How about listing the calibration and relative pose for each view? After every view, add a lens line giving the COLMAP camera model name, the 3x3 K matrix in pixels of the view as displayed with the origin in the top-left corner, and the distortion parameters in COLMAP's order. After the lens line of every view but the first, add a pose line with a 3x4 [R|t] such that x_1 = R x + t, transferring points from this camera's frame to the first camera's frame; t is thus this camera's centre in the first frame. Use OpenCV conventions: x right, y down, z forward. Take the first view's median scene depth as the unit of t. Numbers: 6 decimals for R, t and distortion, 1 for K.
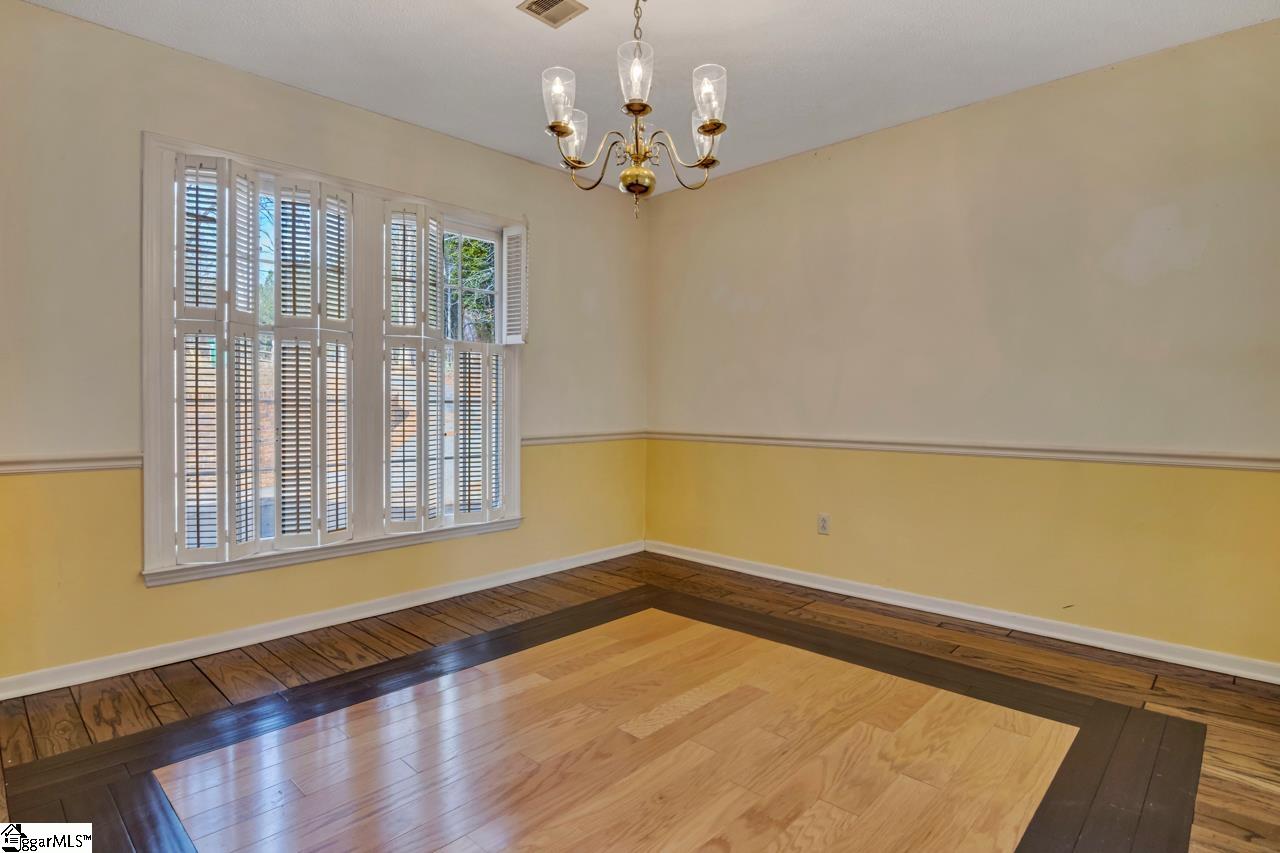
lens RADIAL K [[656.1, 0, 633.4], [0, 656.1, 415.9], [0, 0, 1]] dist [-0.000581, -0.015515]
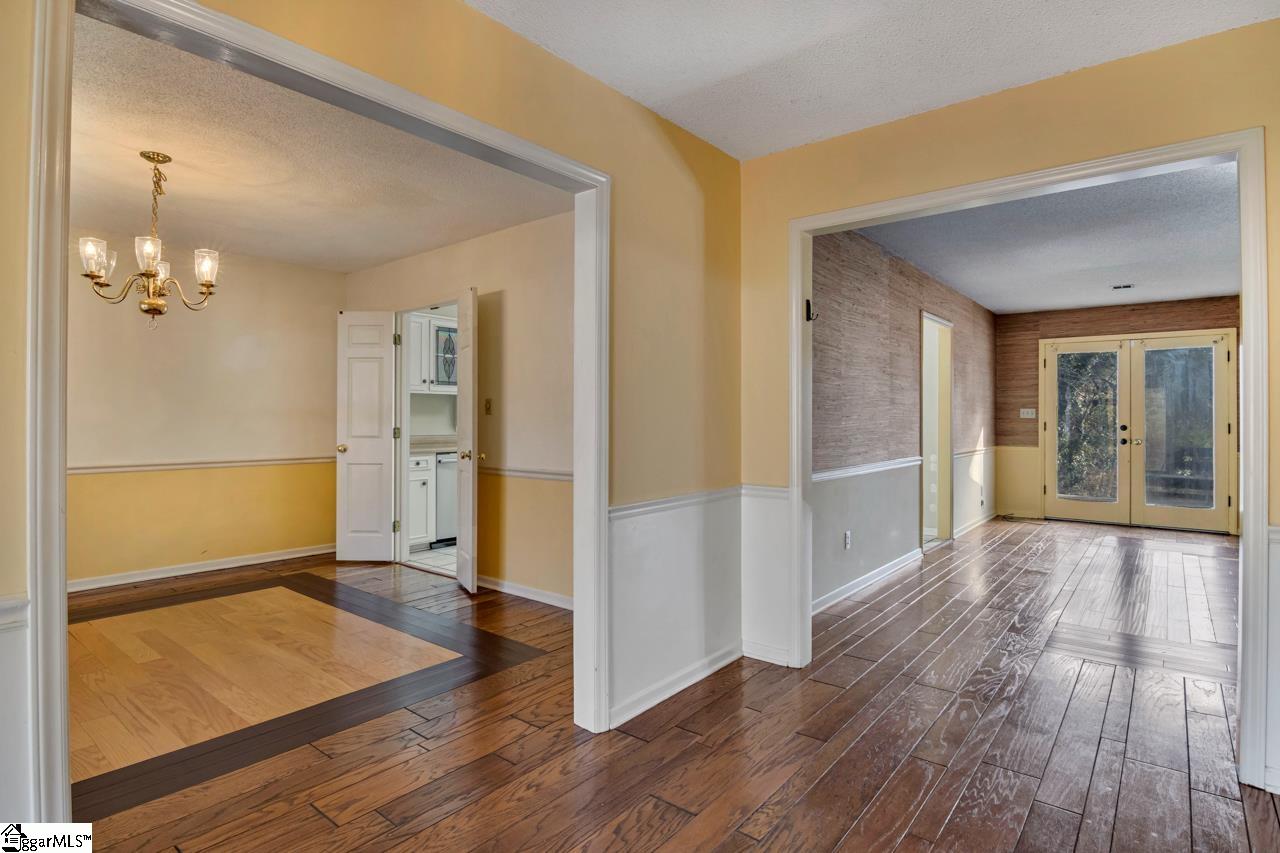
lens RADIAL K [[656.1, 0, 633.4], [0, 656.1, 415.9], [0, 0, 1]] dist [-0.000581, -0.015515]
pose [[-0.074864, 0.001284, 0.997193, -1.708714], [0.005465, 0.999985, -0.000877, -0.081736], [-0.997179, 0.005384, -0.074870, -0.008876]]
